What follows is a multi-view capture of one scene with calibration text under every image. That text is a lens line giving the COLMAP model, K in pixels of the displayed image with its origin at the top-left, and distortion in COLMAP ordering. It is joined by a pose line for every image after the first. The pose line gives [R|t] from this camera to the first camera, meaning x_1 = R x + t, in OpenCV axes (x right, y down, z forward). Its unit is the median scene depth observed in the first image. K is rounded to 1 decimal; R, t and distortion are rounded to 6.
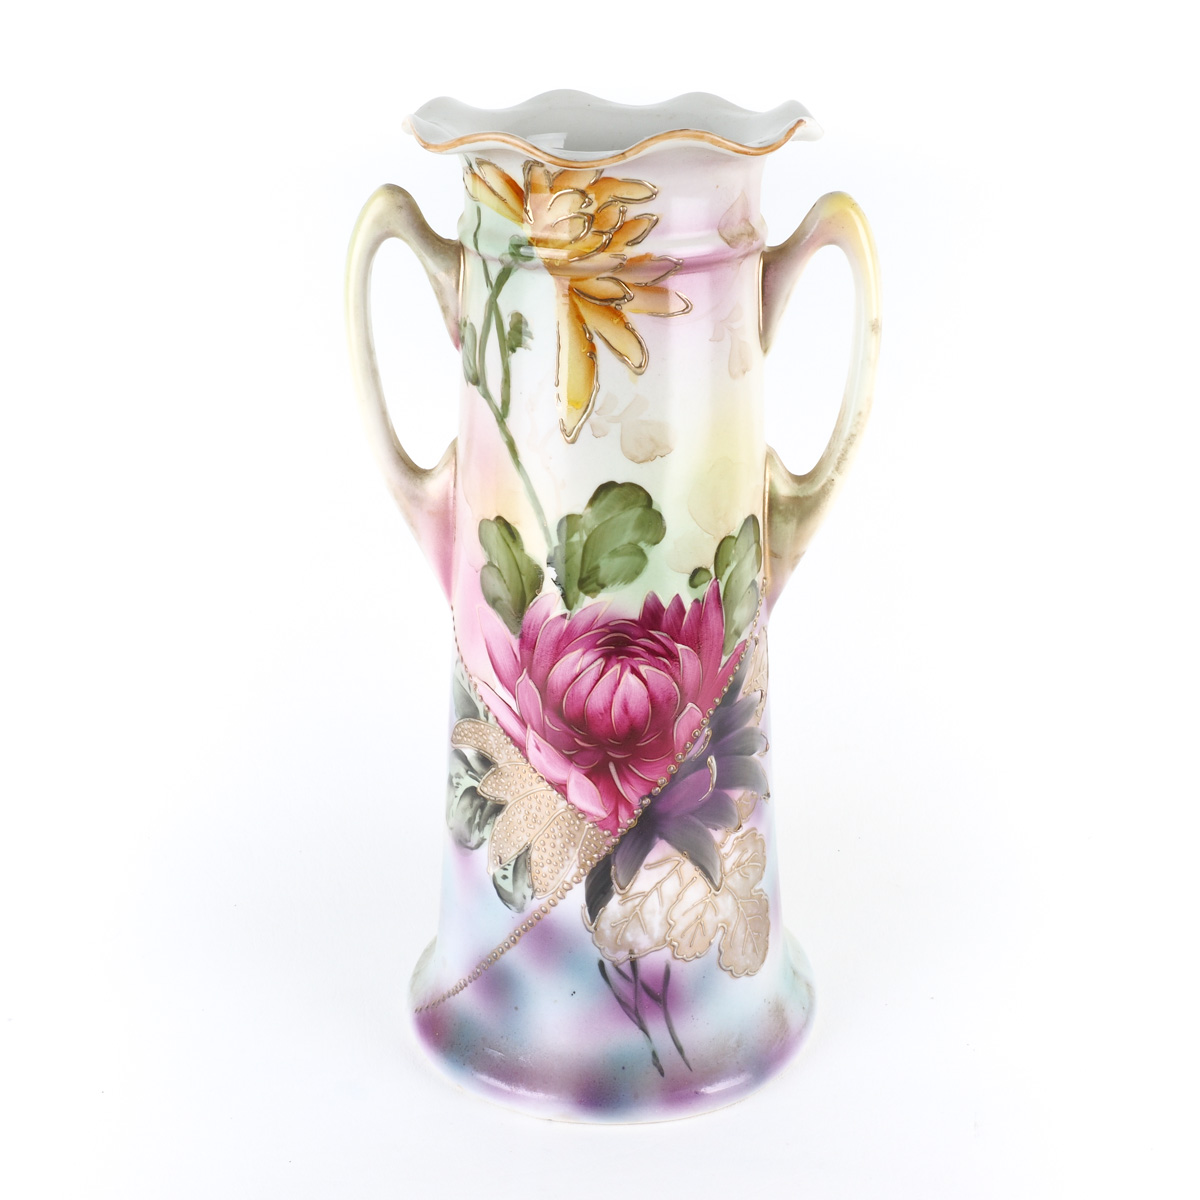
lens RADIAL K [[1757.4, 0, 612.8], [0, 1757.4, 579.5], [0, 0, 1]] dist [-0.000461, 0.000000]
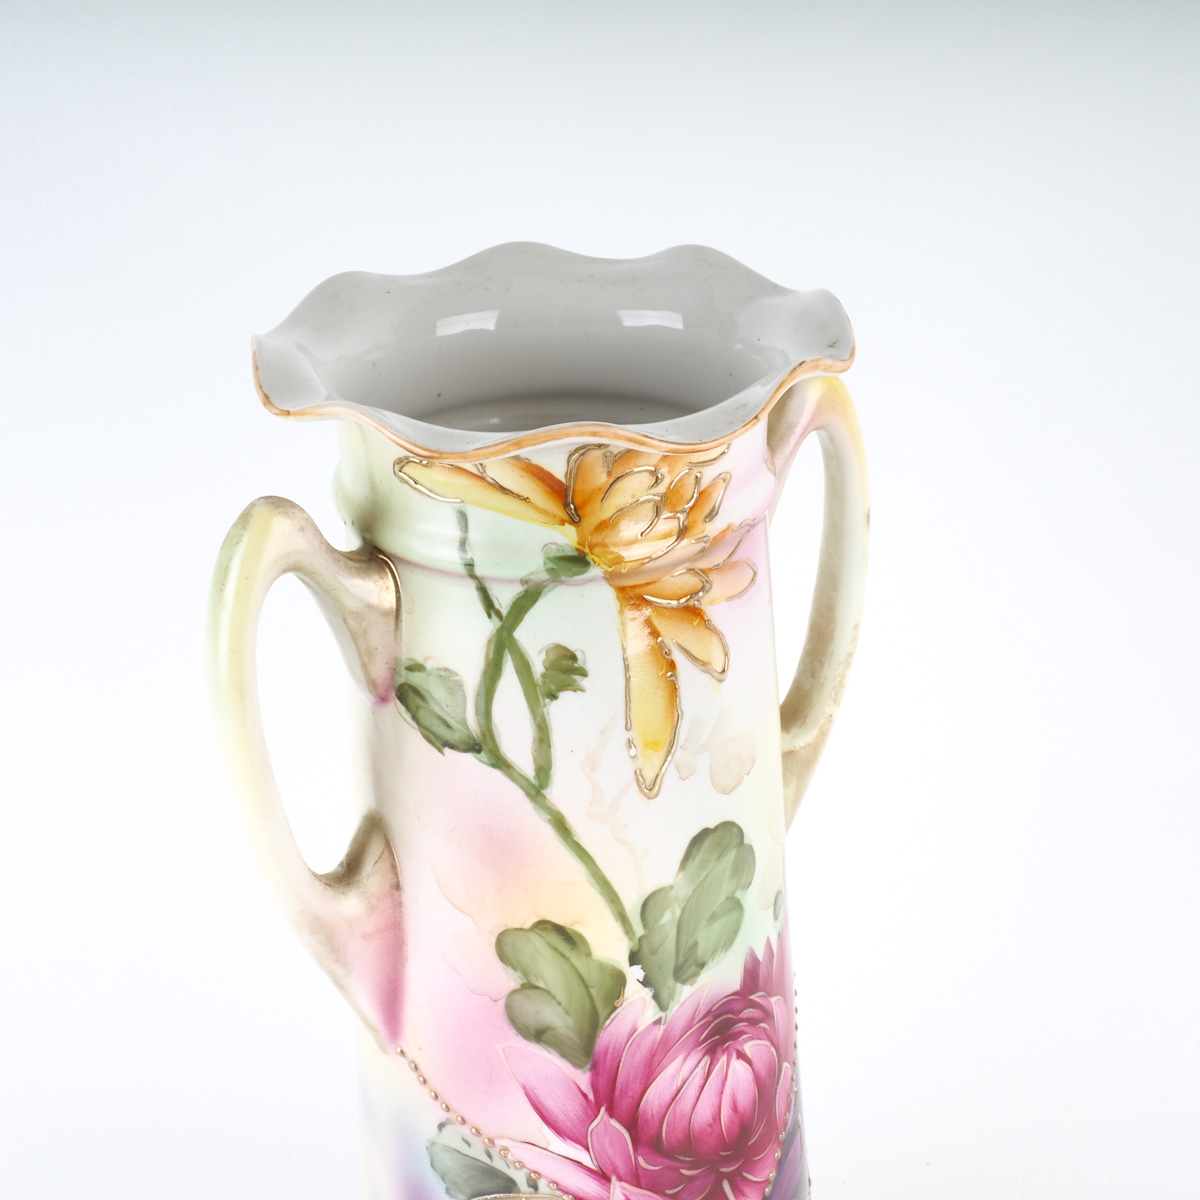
lens RADIAL K [[2337.2, 0, 602.1], [0, 2337.2, 603.2], [0, 0, 1]] dist [0.001928, 0.000000]
pose [[0.801928, -0.275284, 0.530217, -0.486894], [0.246352, 0.960915, 0.126303, -0.259906], [-0.544263, 0.029334, 0.838402, 0.200195]]
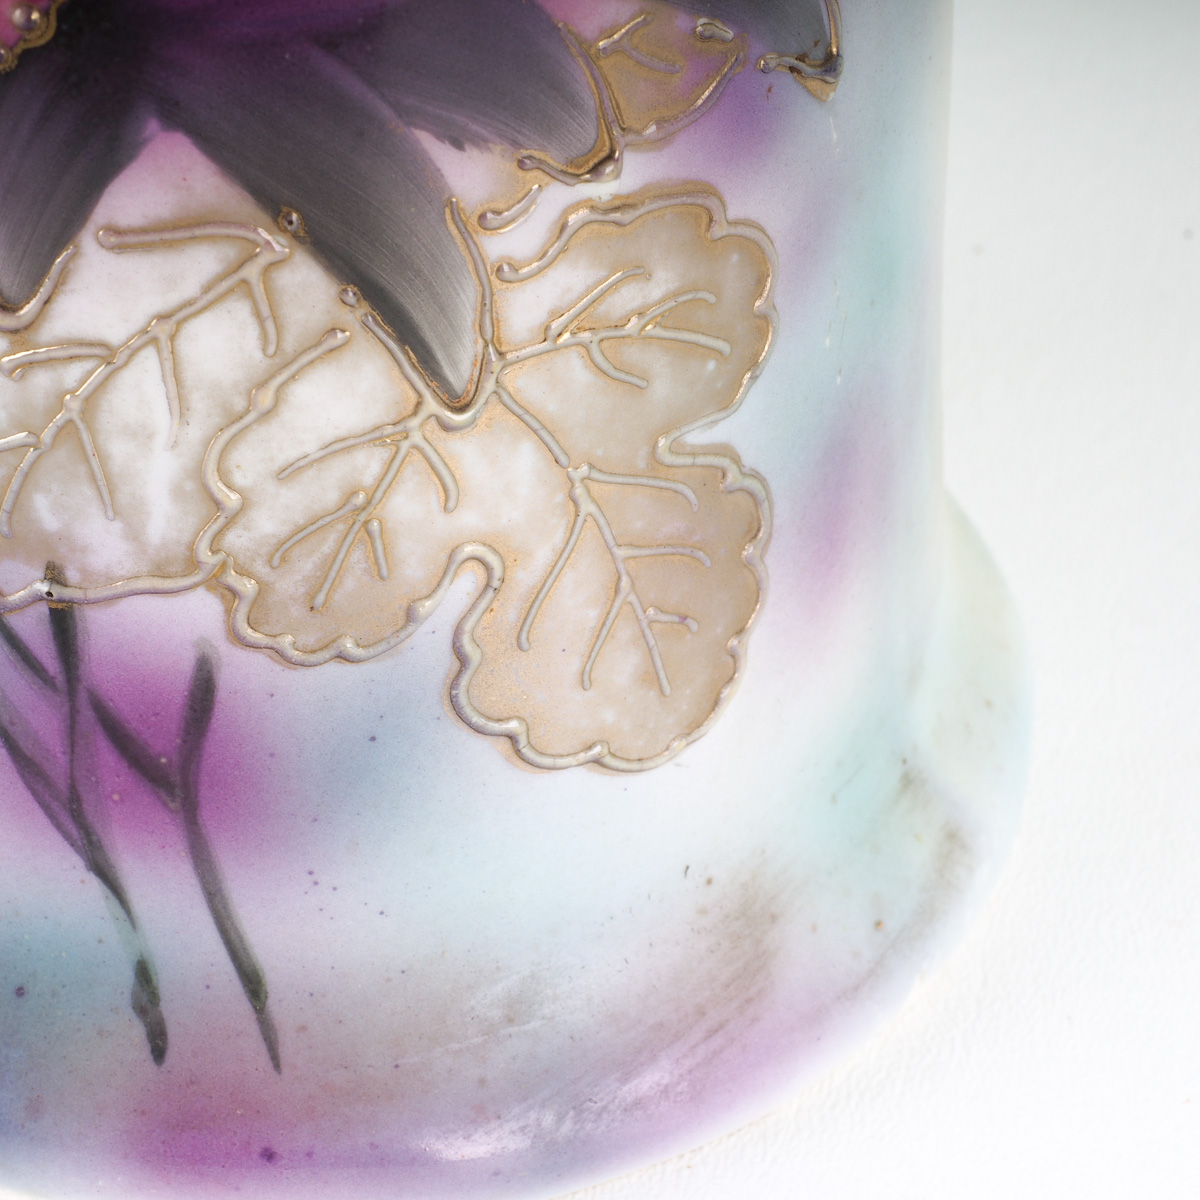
lens RADIAL K [[3058.7, 0, 597.0], [0, 3058.7, 600.5], [0, 0, 1]] dist [0.009066, 0.000000]
pose [[0.939495, 0.238821, -0.245587, 0.188696], [-0.164112, 0.943072, 0.289279, 0.083834], [0.300692, -0.231473, 0.925205, 0.648616]]
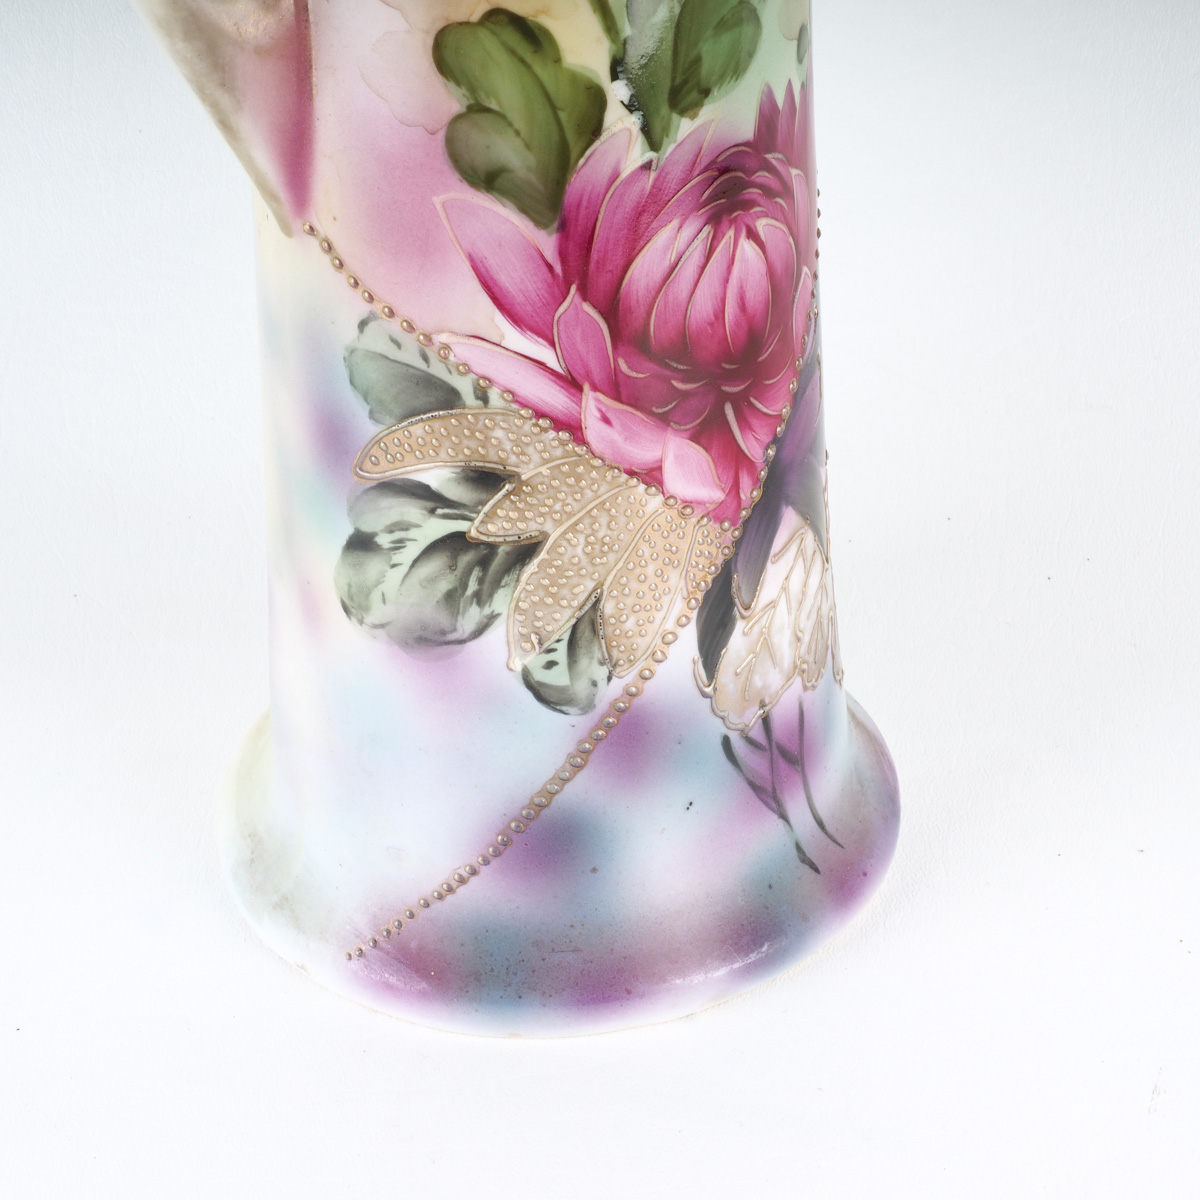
lens RADIAL K [[2337.2, 0, 611.6], [0, 2337.2, 588.6], [0, 0, 1]] dist [0.001928, 0.000000]
pose [[0.789083, -0.339105, 0.512208, -0.435915], [0.233802, 0.936860, 0.260059, -0.045710], [-0.568054, -0.085453, 0.818543, 0.387829]]
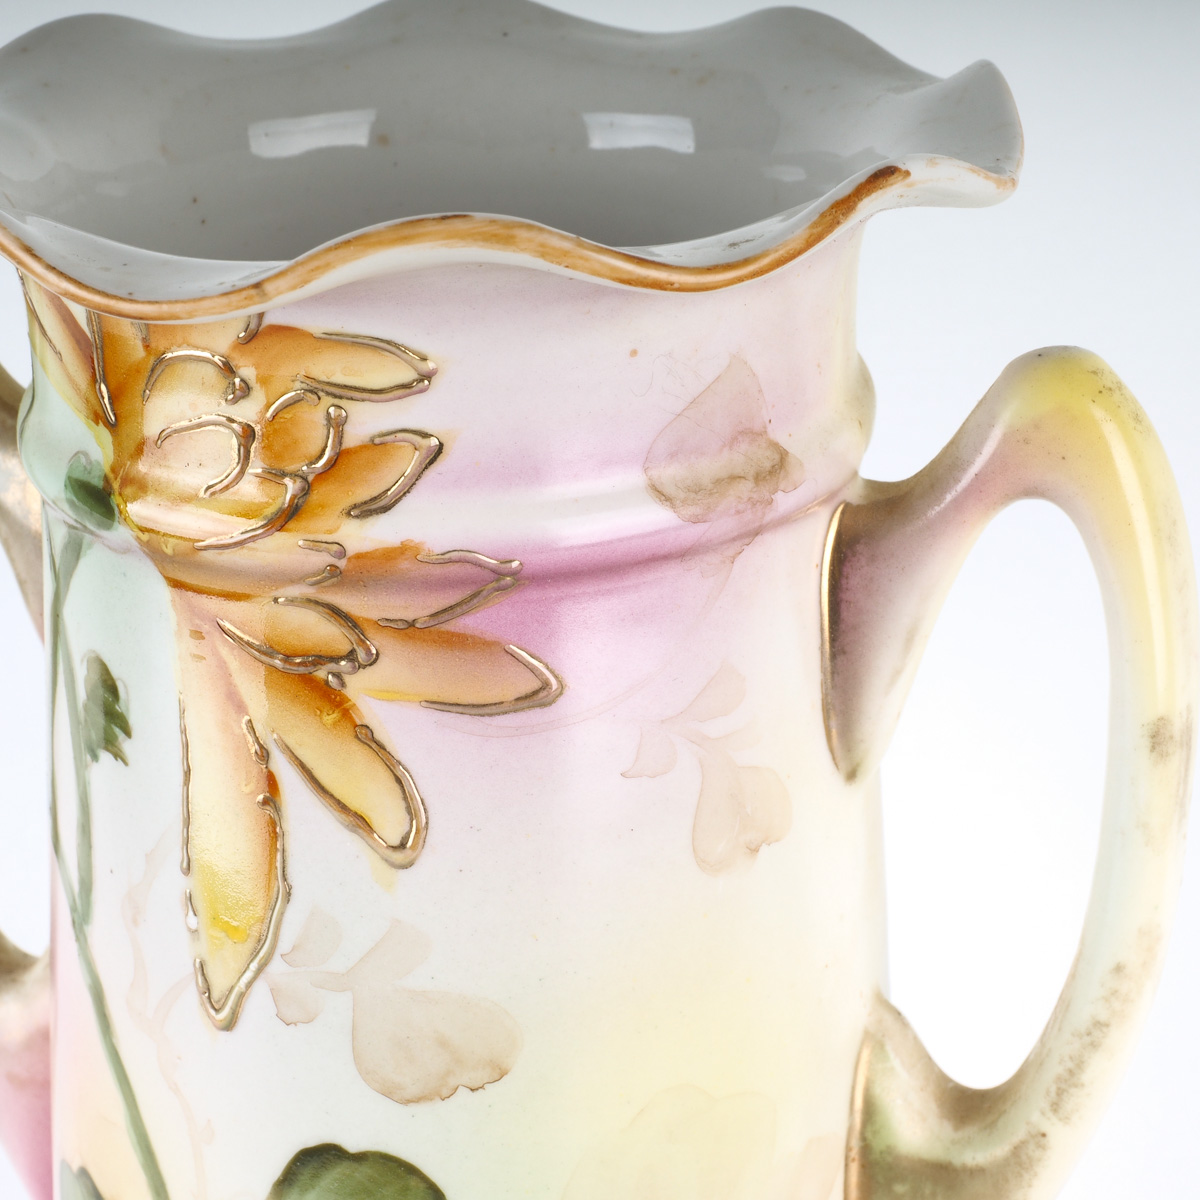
lens RADIAL K [[3058.7, 0, 598.4], [0, 3058.7, 605.3], [0, 0, 1]] dist [0.009066, 0.000000]
pose [[0.968911, 0.075584, -0.235581, 0.177121], [-0.074684, 0.997126, 0.012751, -0.165235], [0.235867, 0.005240, 0.971771, 0.387025]]
